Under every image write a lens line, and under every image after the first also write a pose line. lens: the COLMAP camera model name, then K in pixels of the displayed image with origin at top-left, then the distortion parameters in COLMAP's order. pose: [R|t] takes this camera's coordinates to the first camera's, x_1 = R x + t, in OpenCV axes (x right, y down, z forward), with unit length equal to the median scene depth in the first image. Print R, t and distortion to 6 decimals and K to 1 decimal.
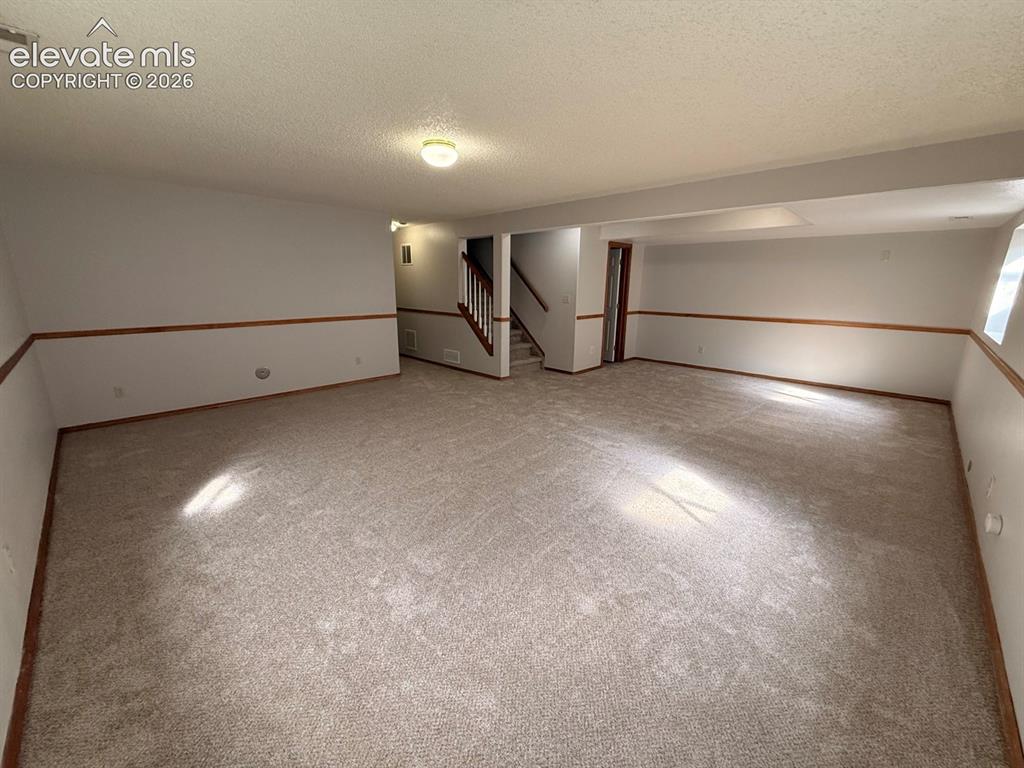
lens RADIAL K [[408.6, 0, 506.6], [0, 408.6, 380.7], [0, 0, 1]] dist [-0.000268, 0.000541]
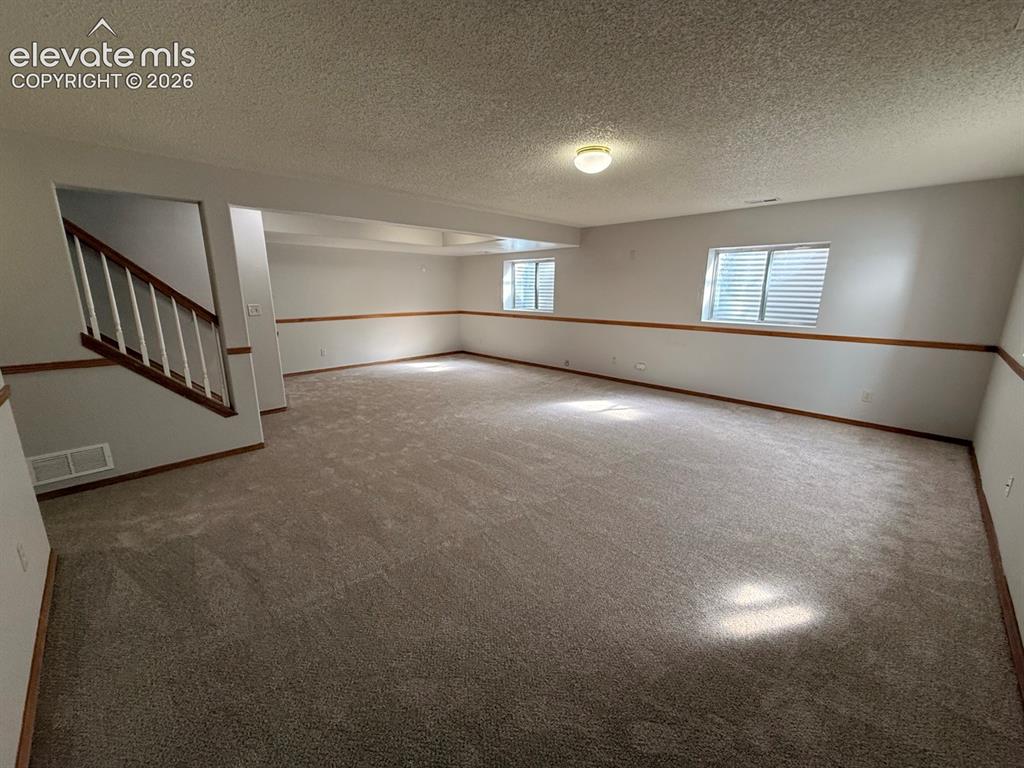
lens RADIAL K [[408.6, 0, 509.1], [0, 408.6, 381.5], [0, 0, 1]] dist [-0.000268, 0.000541]
pose [[0.008323, -0.234178, 0.972158, -0.592857], [0.230584, 0.946441, 0.226009, -0.149820], [-0.973017, 0.222284, 0.061875, 0.592125]]
